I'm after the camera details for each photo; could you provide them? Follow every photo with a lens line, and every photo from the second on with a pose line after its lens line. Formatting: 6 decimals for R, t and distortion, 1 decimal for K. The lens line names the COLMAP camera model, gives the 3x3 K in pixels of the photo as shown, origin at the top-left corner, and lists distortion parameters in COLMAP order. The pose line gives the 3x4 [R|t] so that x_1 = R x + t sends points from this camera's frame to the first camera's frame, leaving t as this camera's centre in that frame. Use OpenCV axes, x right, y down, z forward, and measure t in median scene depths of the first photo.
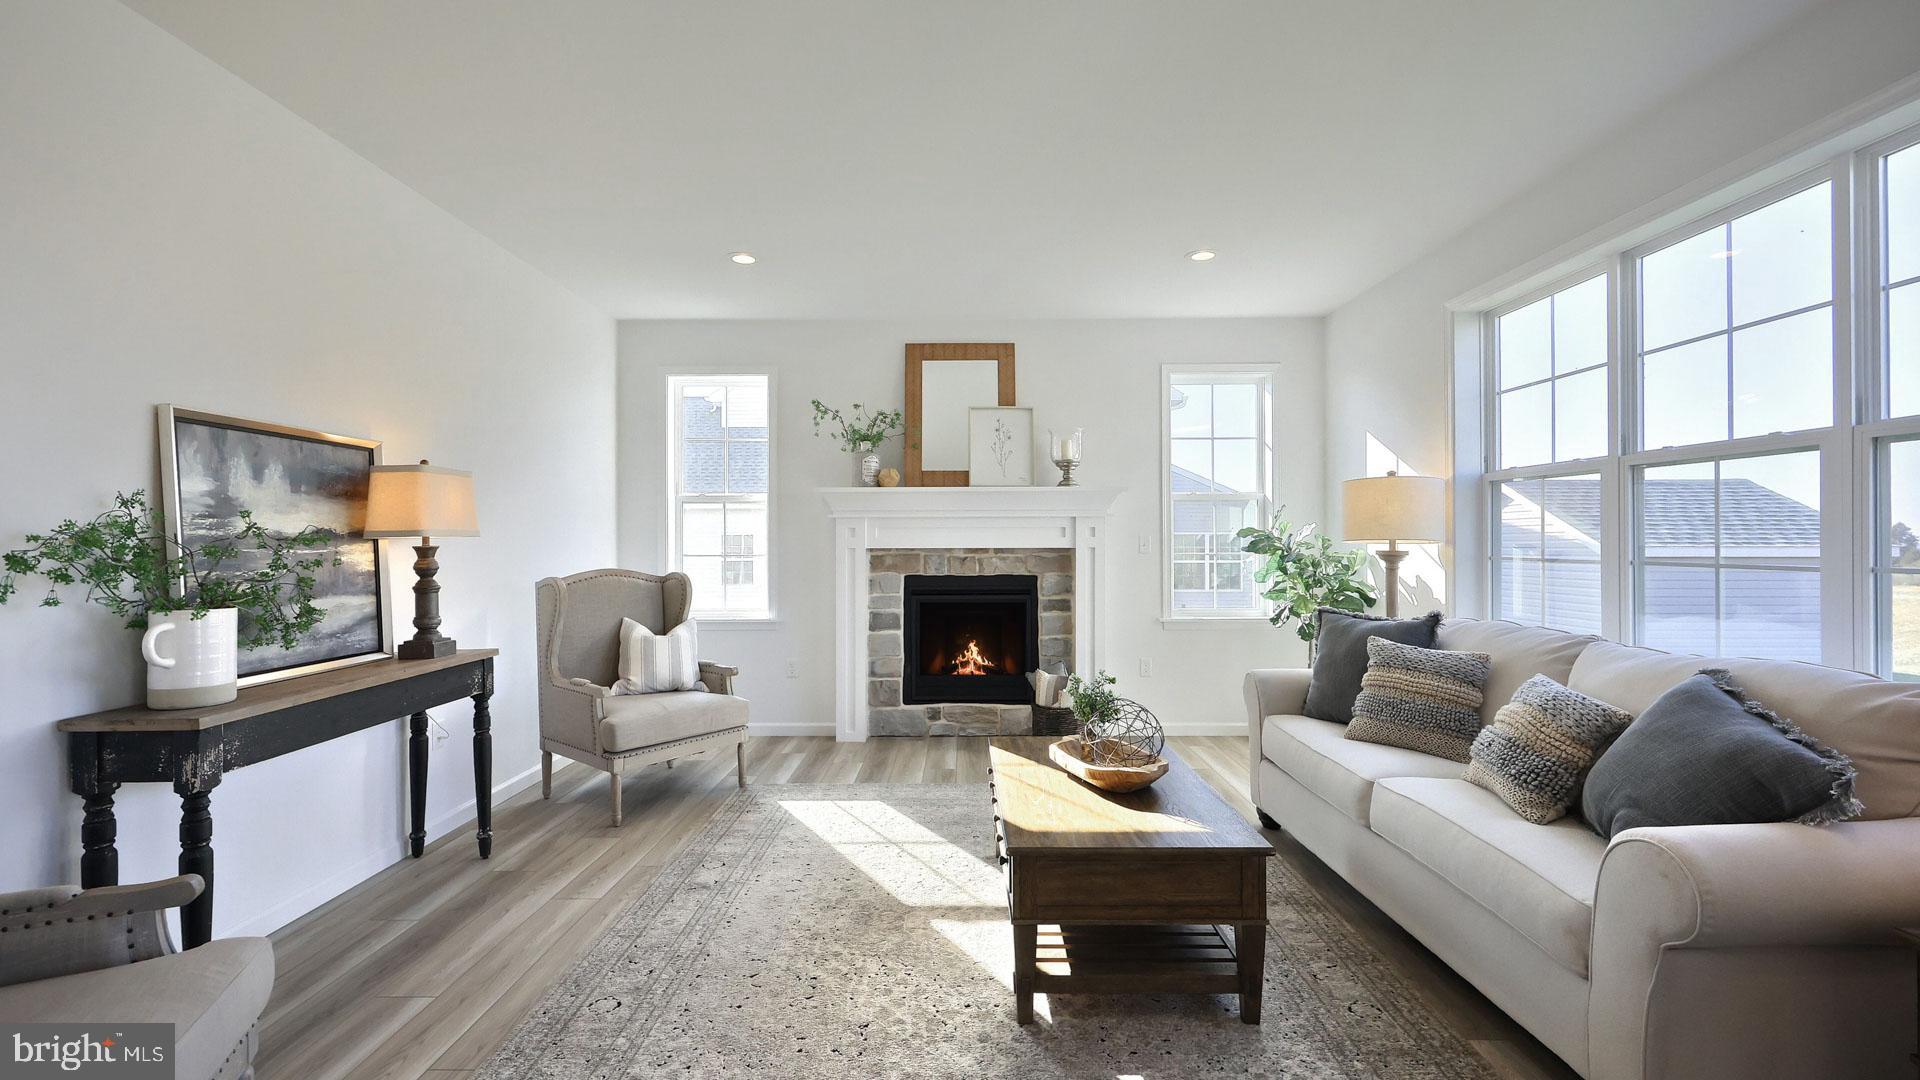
lens RADIAL K [[802.3, 0, 960.0], [0, 802.3, 540.0], [0, 0, 1]] dist [0.000993, 0.000123]
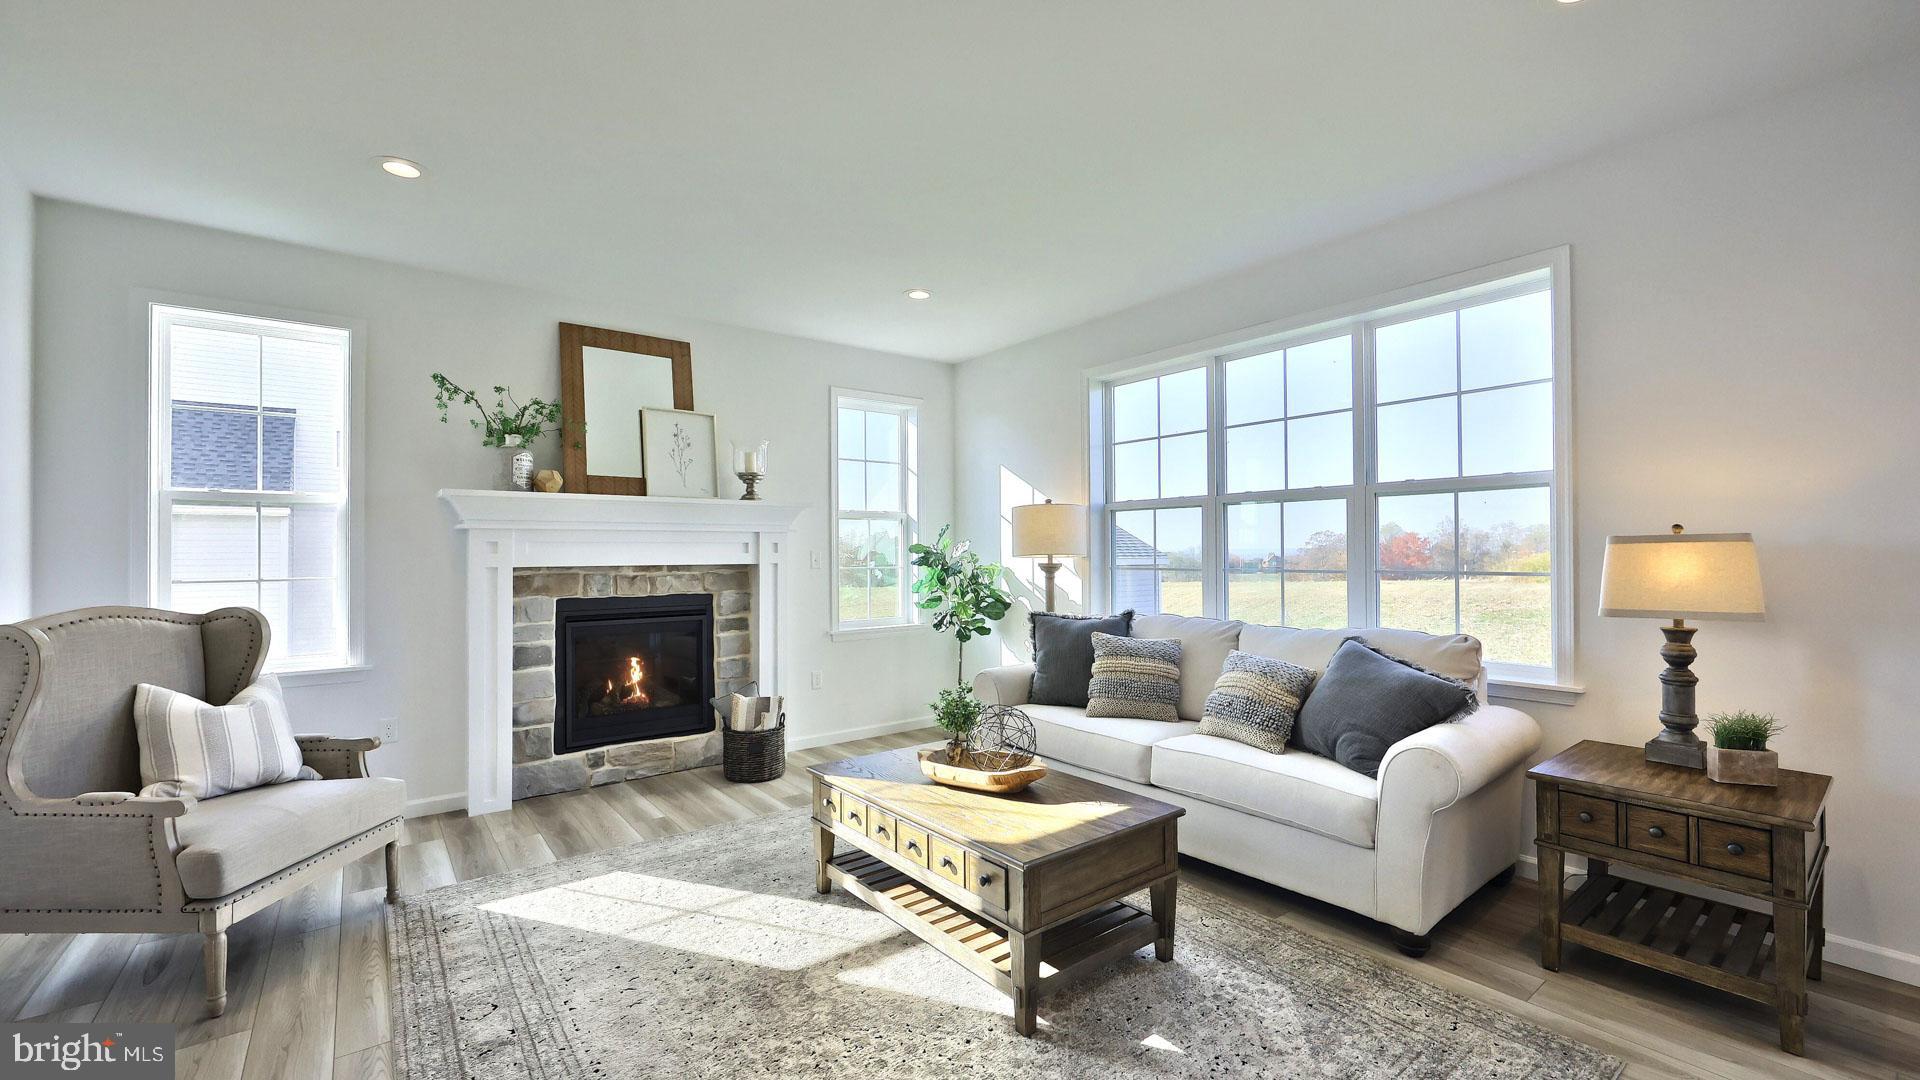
lens RADIAL K [[774.2, 0, 952.8], [0, 774.2, 543.2], [0, 0, 1]] dist [-0.001519, -0.000232]
pose [[0.787081, 0.005257, 0.616827, -0.267146], [0.003648, 0.999907, -0.013177, -0.002022], [-0.616838, 0.012622, 0.786989, 0.126216]]
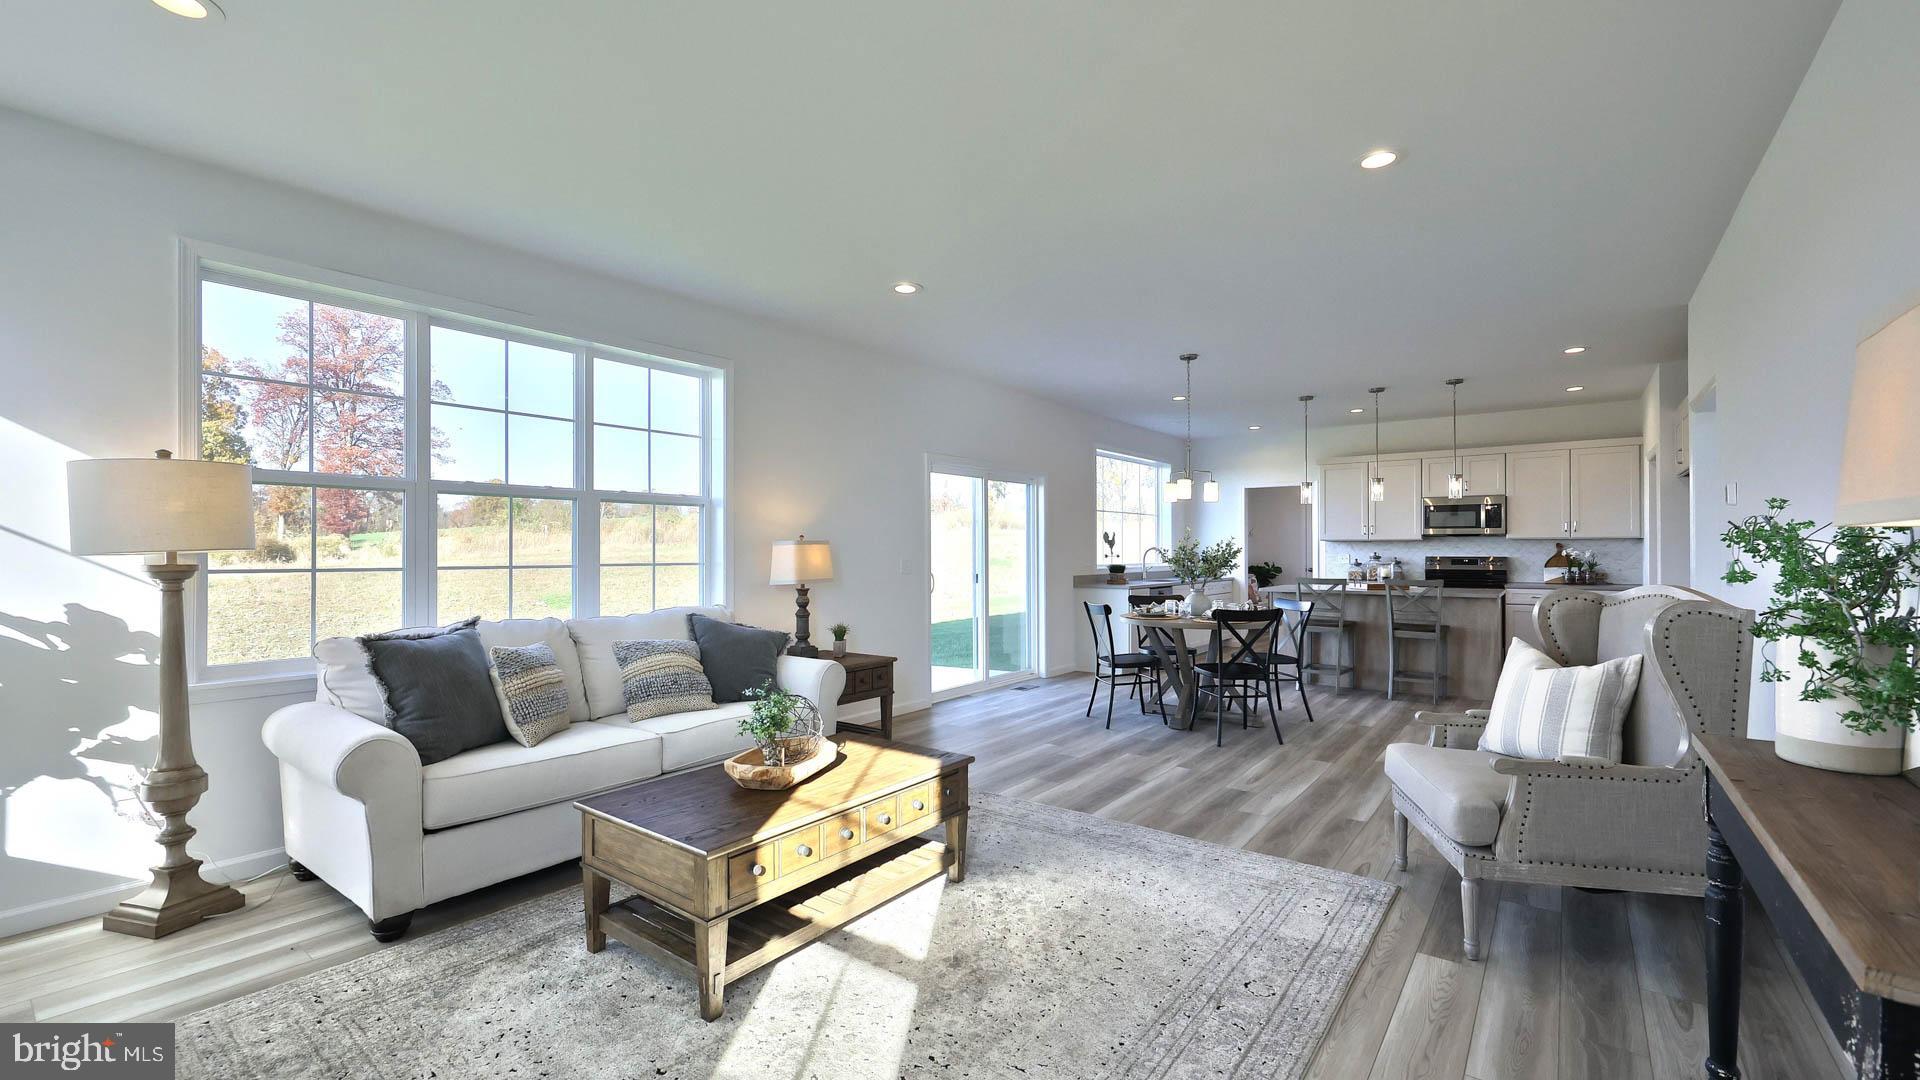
lens RADIAL K [[789.9, 0, 946.6], [0, 789.9, 555.1], [0, 0, 1]] dist [-0.002569, -0.000174]
pose [[-0.791539, 0.000070, 0.611119, -0.345529], [0.002519, 0.999992, 0.003147, 0.003598], [-0.611114, 0.004030, -0.791532, 0.951317]]
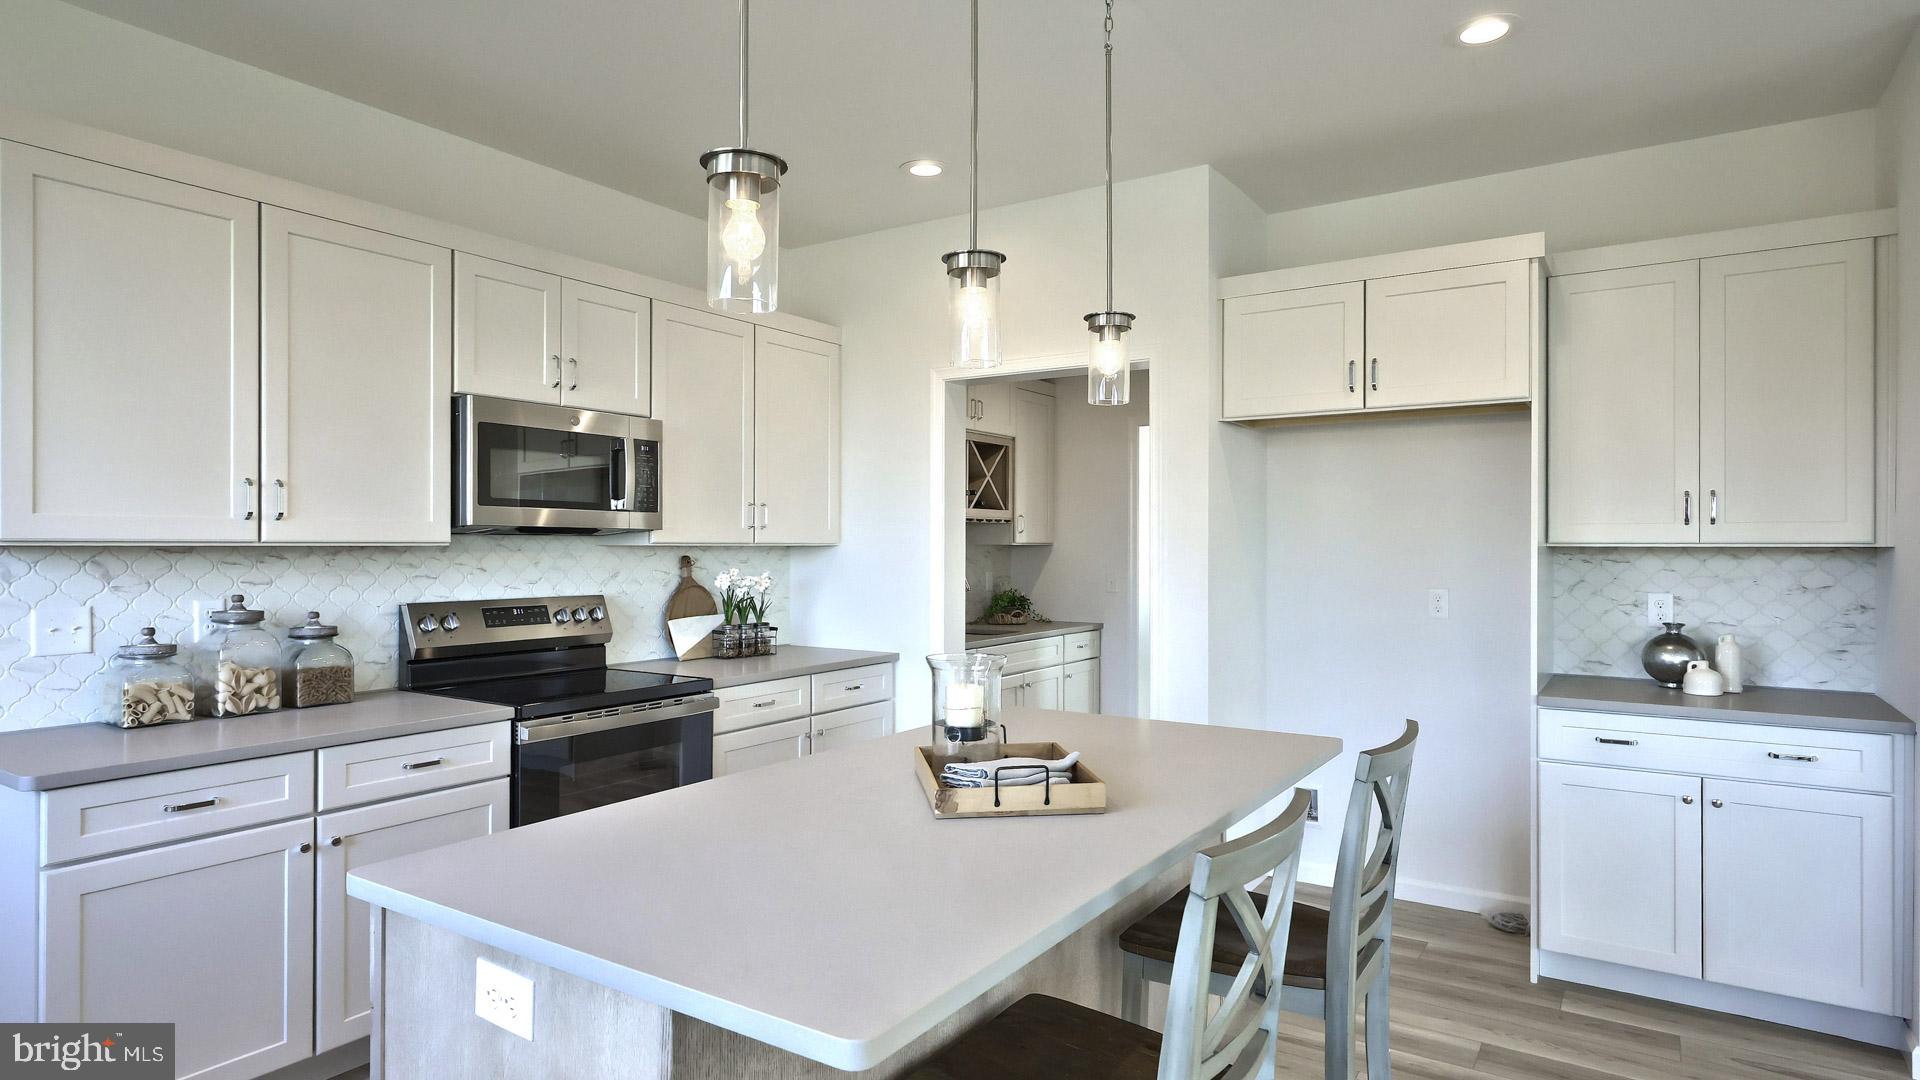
lens RADIAL K [[1127.1, 0, 960.0], [0, 1127.1, 540.0], [0, 0, 1]] dist [0.021403, 0.000073]
pose [[-0.595127, 0.000922, -0.803631, -0.296520], [0.008946, 0.999945, -0.005478, 0.001855], [0.803582, -0.010449, -0.595103, 0.840528]]
